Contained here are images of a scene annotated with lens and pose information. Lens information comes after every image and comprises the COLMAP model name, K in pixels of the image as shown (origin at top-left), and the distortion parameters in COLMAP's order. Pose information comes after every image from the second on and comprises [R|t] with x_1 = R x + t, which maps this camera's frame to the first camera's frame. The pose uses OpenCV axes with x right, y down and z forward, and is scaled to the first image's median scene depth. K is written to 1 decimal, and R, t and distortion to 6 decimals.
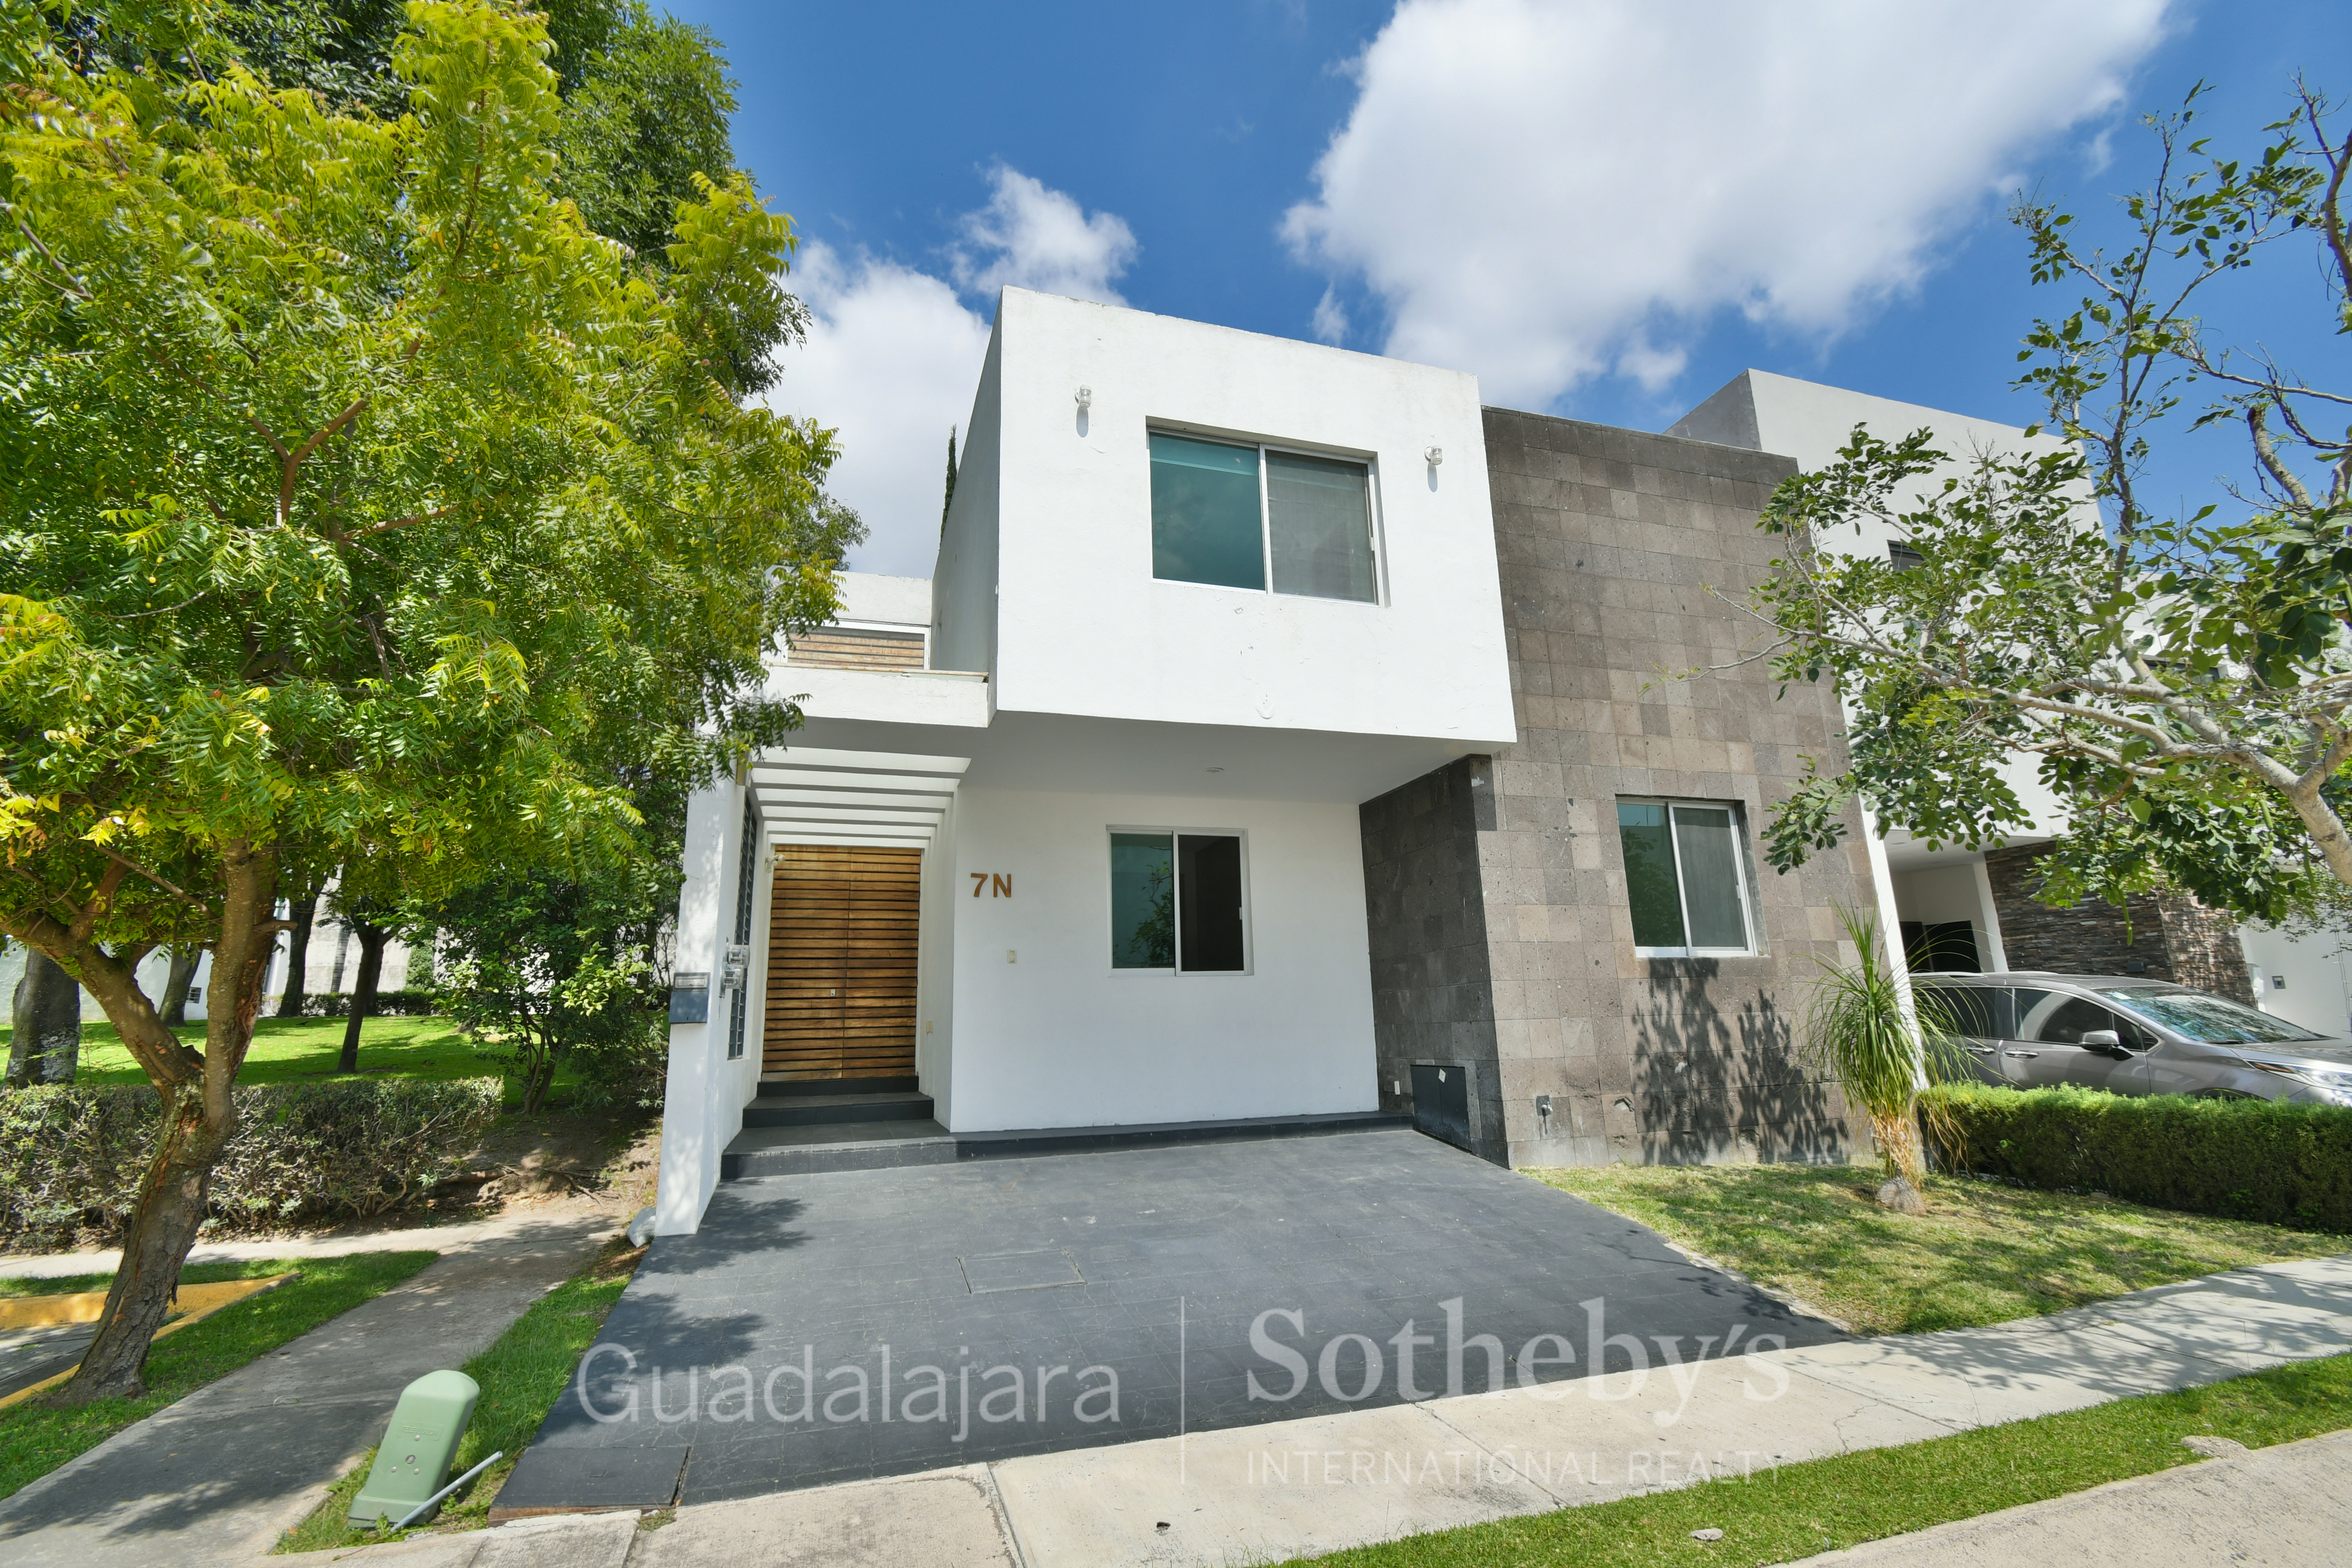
lens RADIAL K [[1032.9, 0, 1173.1], [0, 1032.9, 790.4], [0, 0, 1]] dist [0.006471, -0.001873]
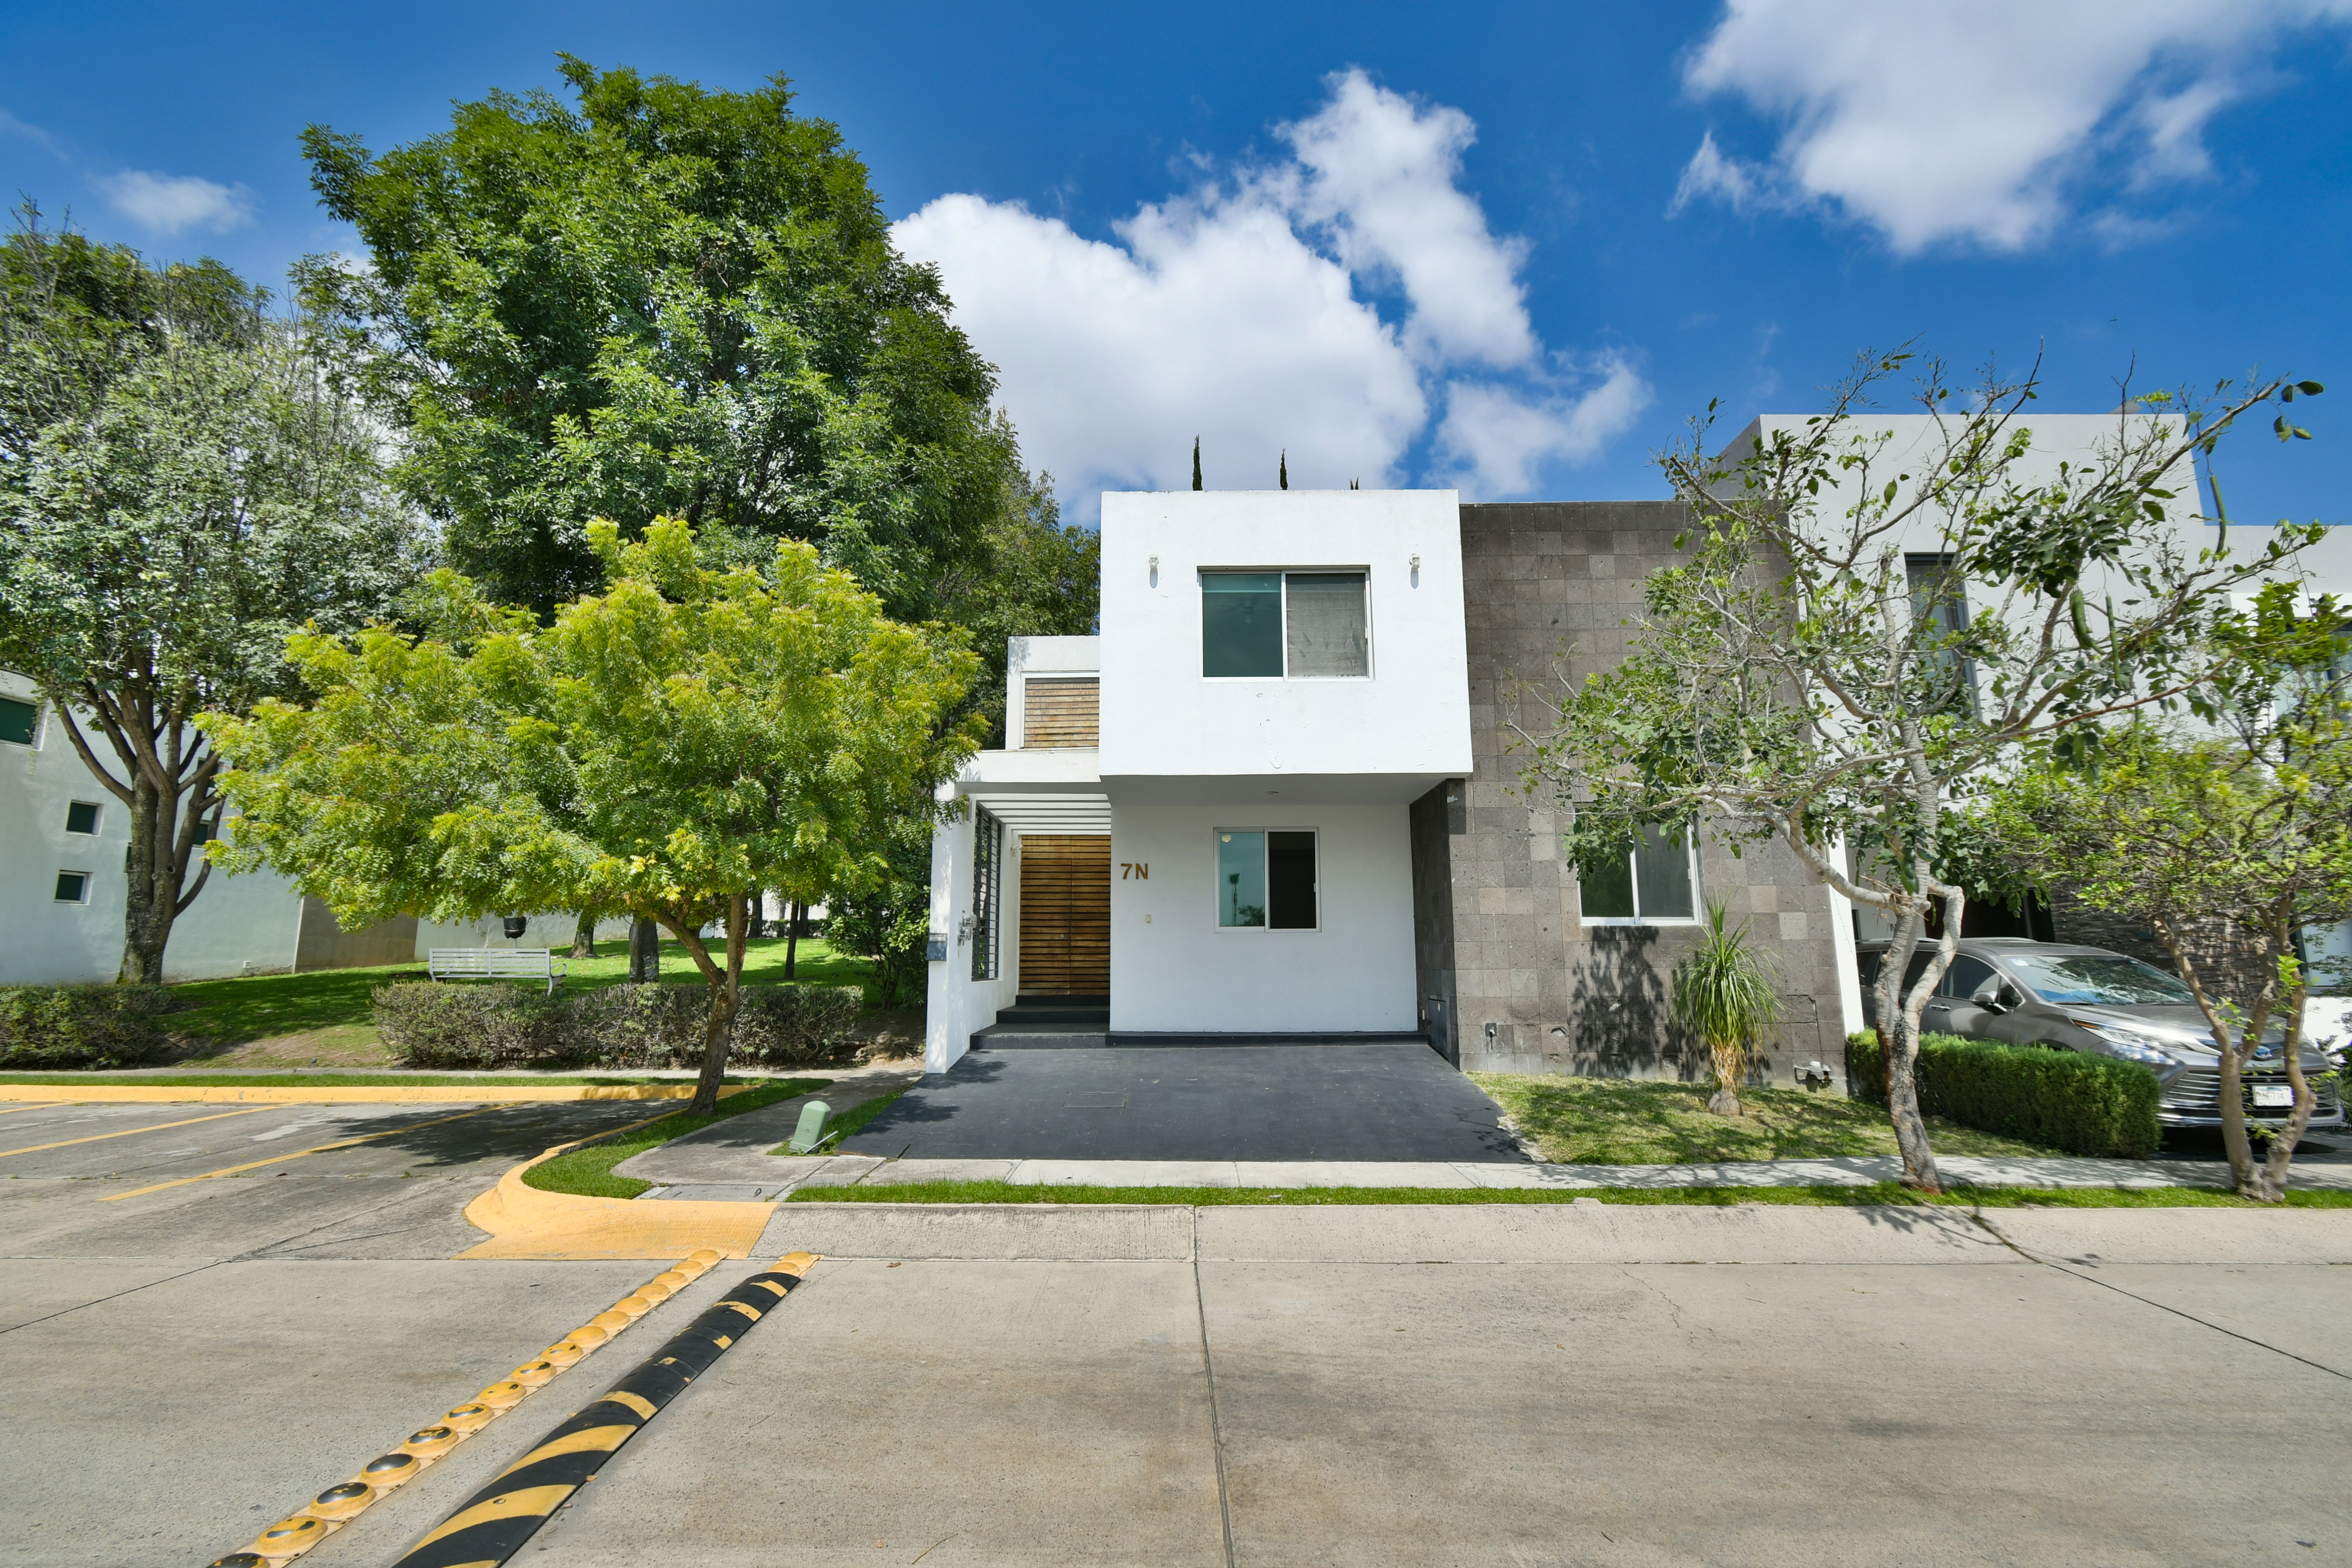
lens RADIAL K [[1032.9, 0, 1168.9], [0, 1032.9, 784.6], [0, 0, 1]] dist [0.006471, -0.001873]
pose [[0.950424, -0.028344, -0.309661, 0.358940], [0.047773, 0.997324, 0.055339, -0.120345], [0.307264, -0.067389, 0.949235, -0.424280]]
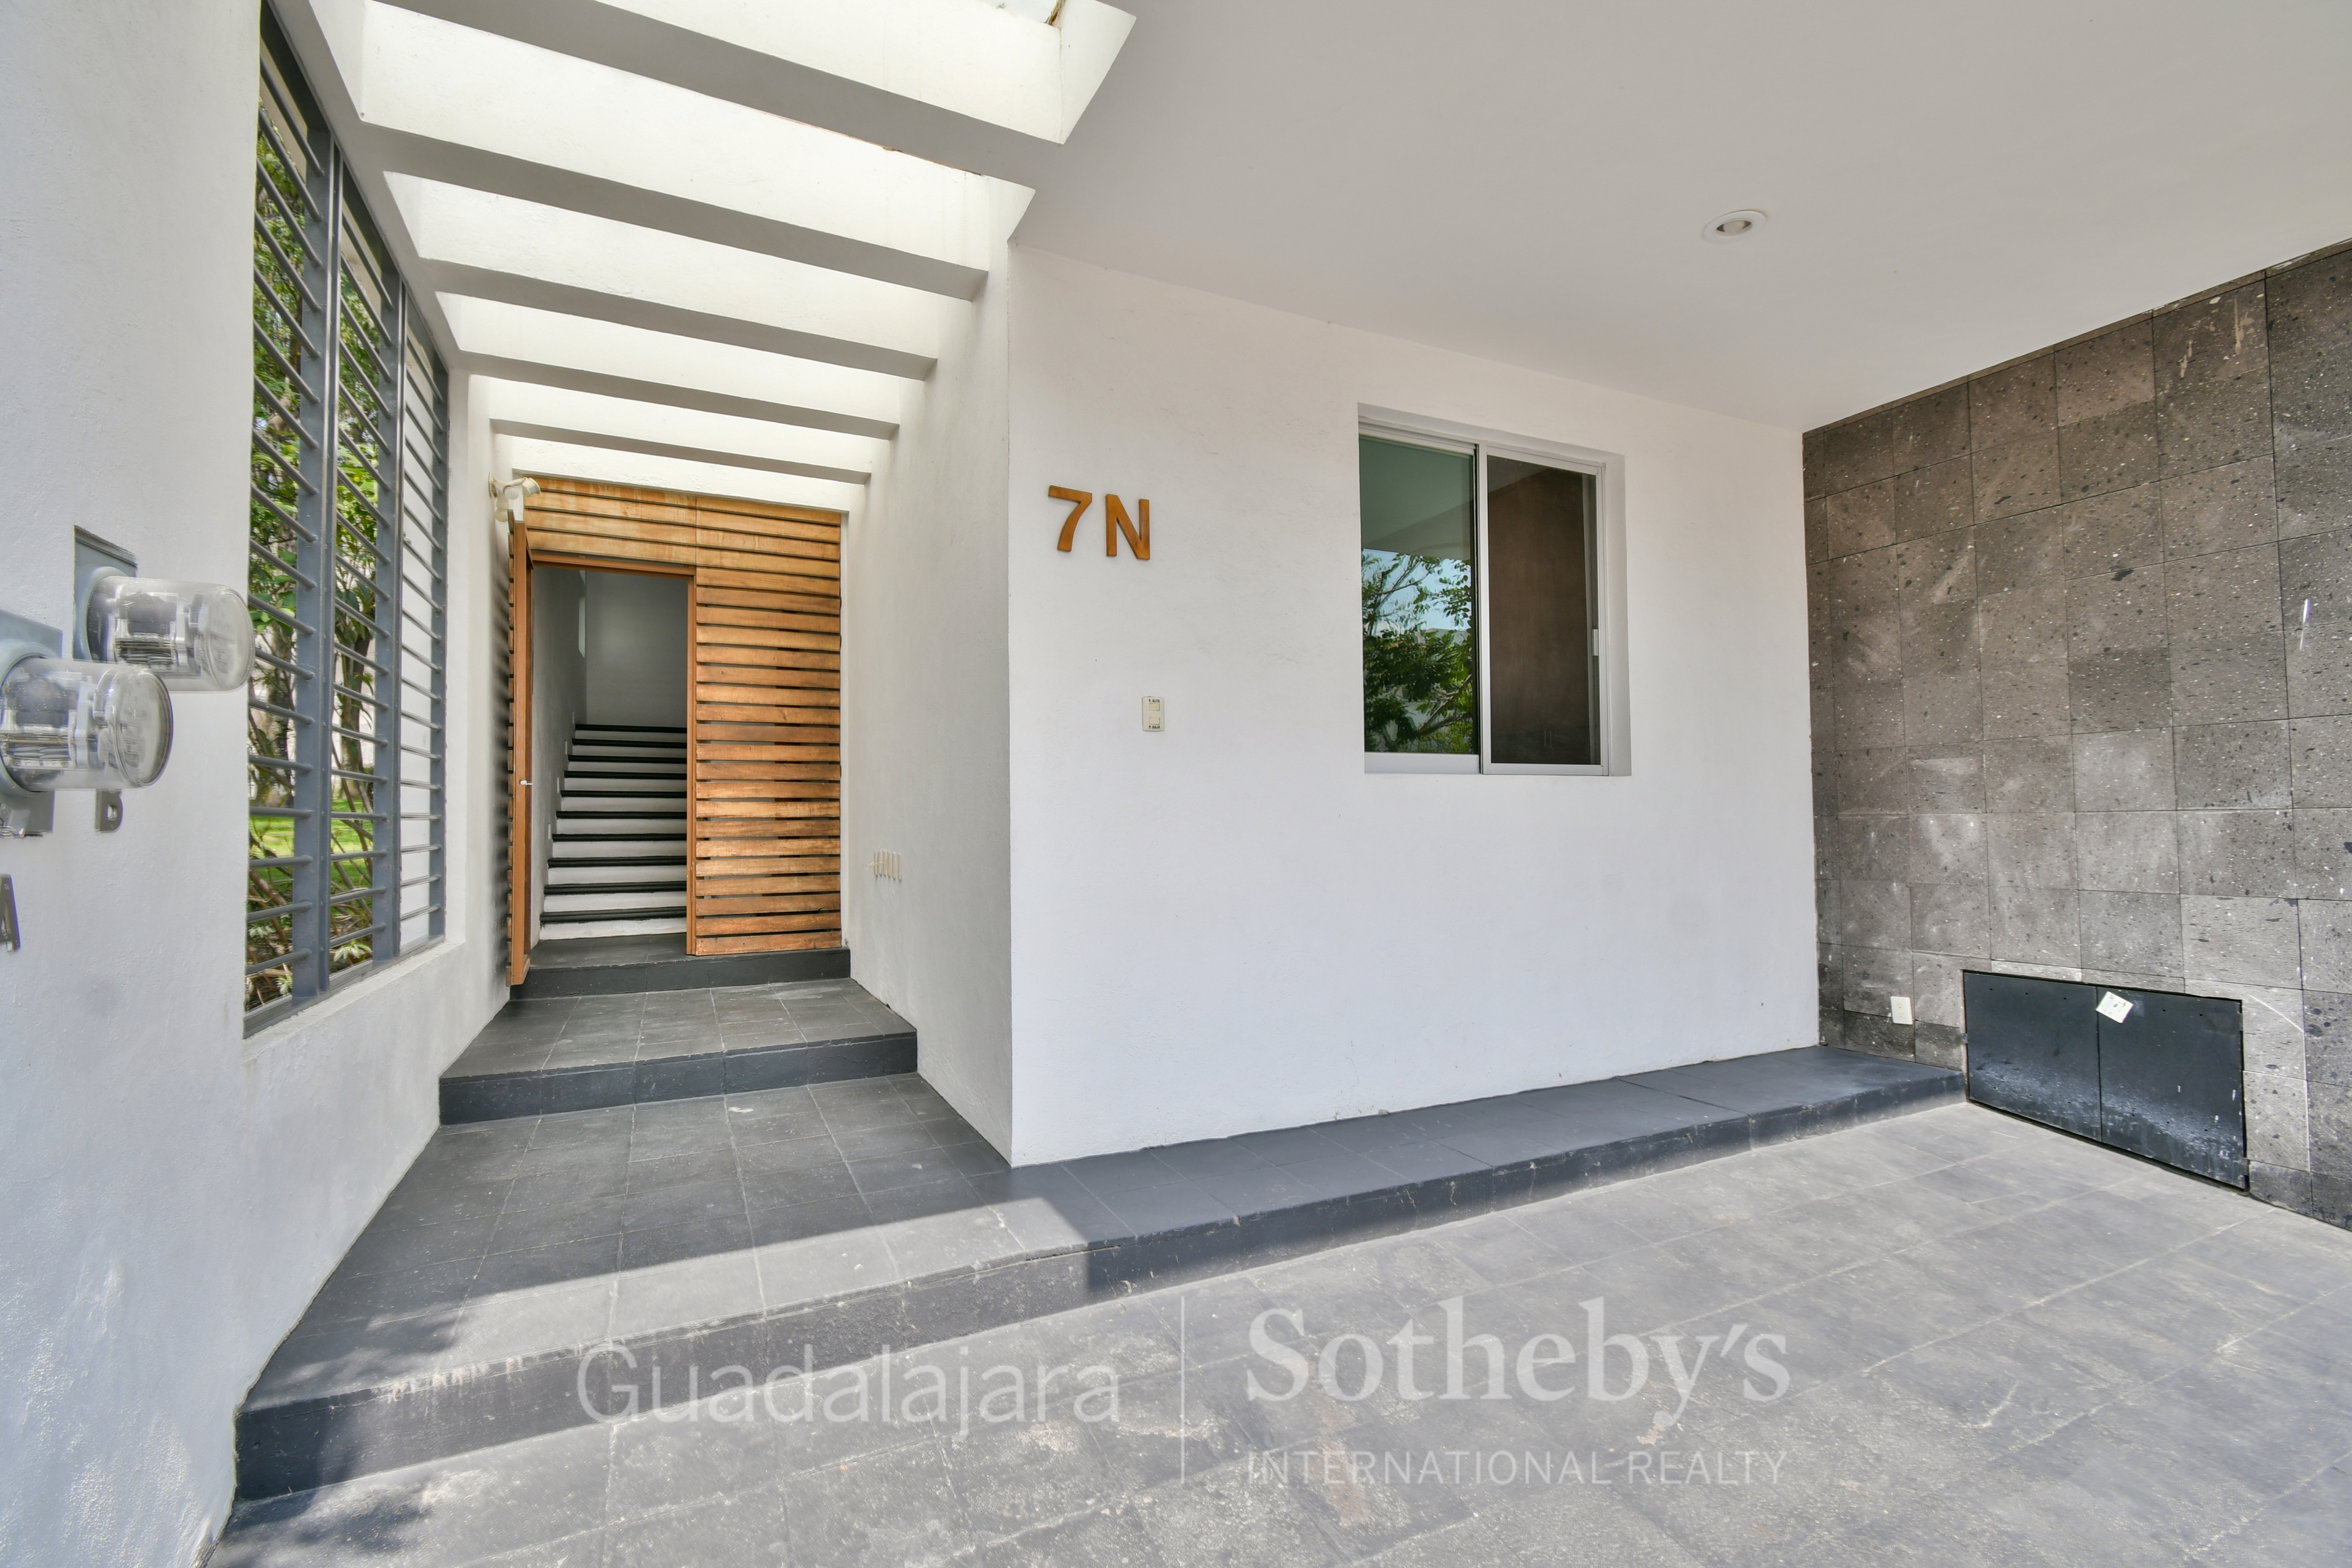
lens RADIAL K [[1032.9, 0, 1174.8], [0, 1032.9, 783.3], [0, 0, 1]] dist [0.006471, -0.001873]
pose [[0.990205, 0.021623, 0.137938, -0.209381], [-0.047347, 0.981400, 0.186045, 0.118939], [-0.131349, -0.190754, 0.972811, 0.647991]]
